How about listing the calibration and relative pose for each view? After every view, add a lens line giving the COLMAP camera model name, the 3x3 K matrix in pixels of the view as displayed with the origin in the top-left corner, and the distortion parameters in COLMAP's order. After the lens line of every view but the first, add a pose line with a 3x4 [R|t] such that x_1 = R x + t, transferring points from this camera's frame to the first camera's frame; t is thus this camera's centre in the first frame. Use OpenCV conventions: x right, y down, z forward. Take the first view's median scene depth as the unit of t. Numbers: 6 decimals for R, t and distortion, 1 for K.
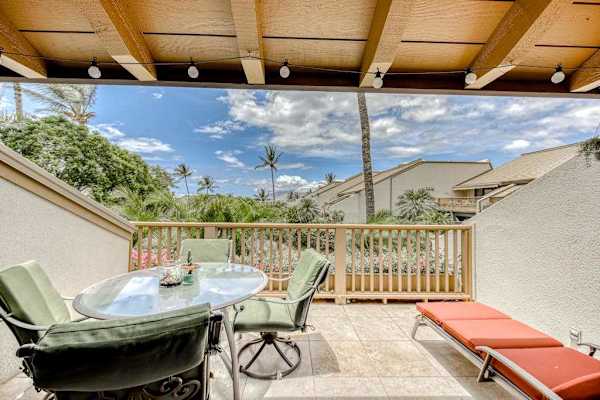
lens RADIAL K [[320.6, 0, 299.8], [0, 320.6, 206.1], [0, 0, 1]] dist [0.003941, 0.001165]
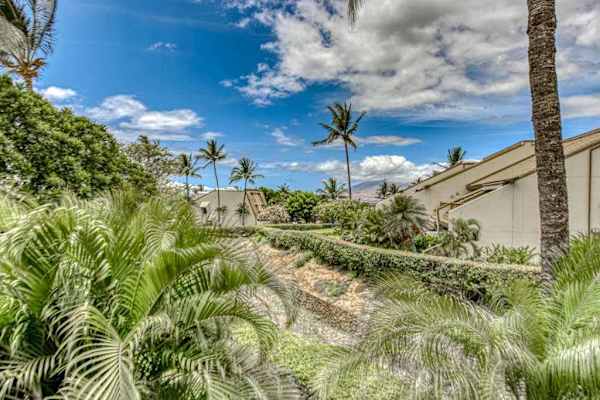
lens RADIAL K [[418.7, 0, 300.0], [0, 418.7, 200.0], [0, 0, 1]] dist [0.037833, -0.000546]
pose [[0.961788, -0.001333, -0.273794, 0.043418], [0.000467, 0.999995, -0.003228, -0.012165], [0.273797, 0.002977, 0.961783, 0.261283]]
